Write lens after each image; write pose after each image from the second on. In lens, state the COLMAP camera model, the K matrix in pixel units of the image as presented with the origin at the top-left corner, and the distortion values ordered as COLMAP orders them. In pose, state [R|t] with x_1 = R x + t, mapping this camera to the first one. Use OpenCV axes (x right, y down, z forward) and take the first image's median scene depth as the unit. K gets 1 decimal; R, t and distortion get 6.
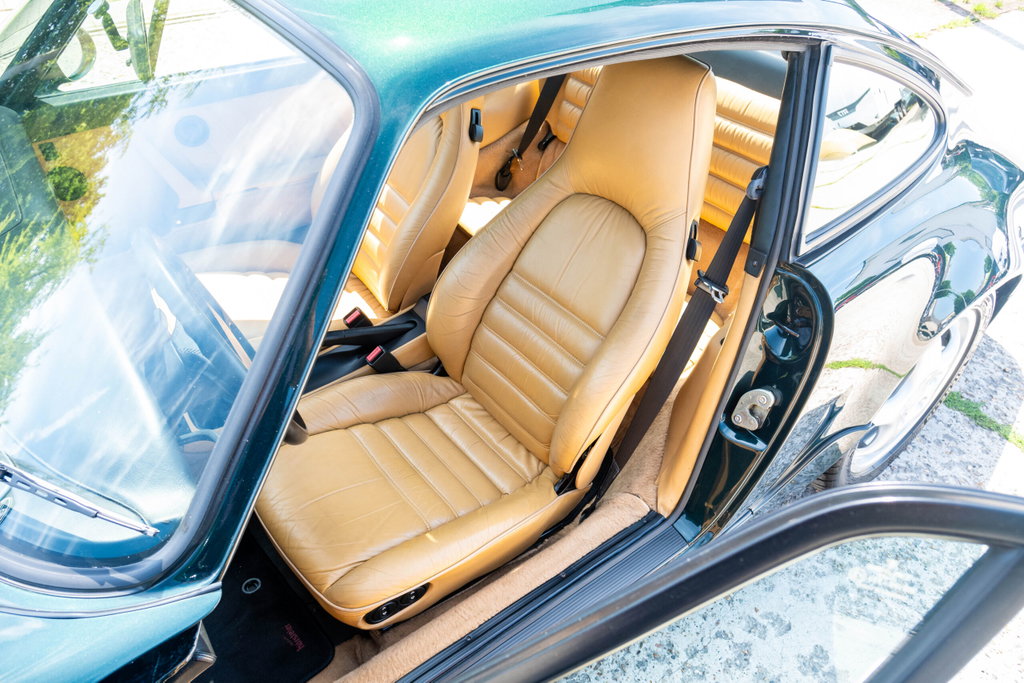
lens RADIAL K [[685.7, 0, 512.1], [0, 685.7, 343.1], [0, 0, 1]] dist [-0.006851, 0.002625]
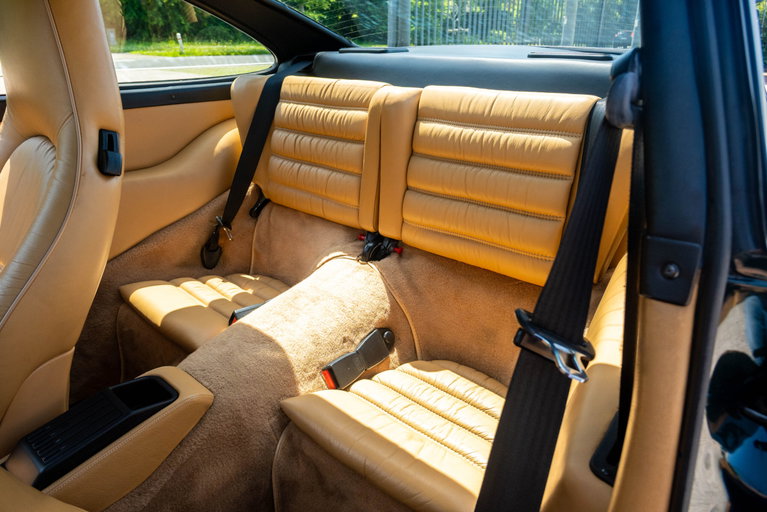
lens RADIAL K [[513.6, 0, 384.0], [0, 513.6, 256.8], [0, 0, 1]] dist [-0.006851, 0.002625]
pose [[0.975912, -0.106490, 0.190408, 0.075118], [0.156904, 0.949006, -0.273439, -0.036526], [-0.151580, 0.296728, 0.942855, 0.400590]]
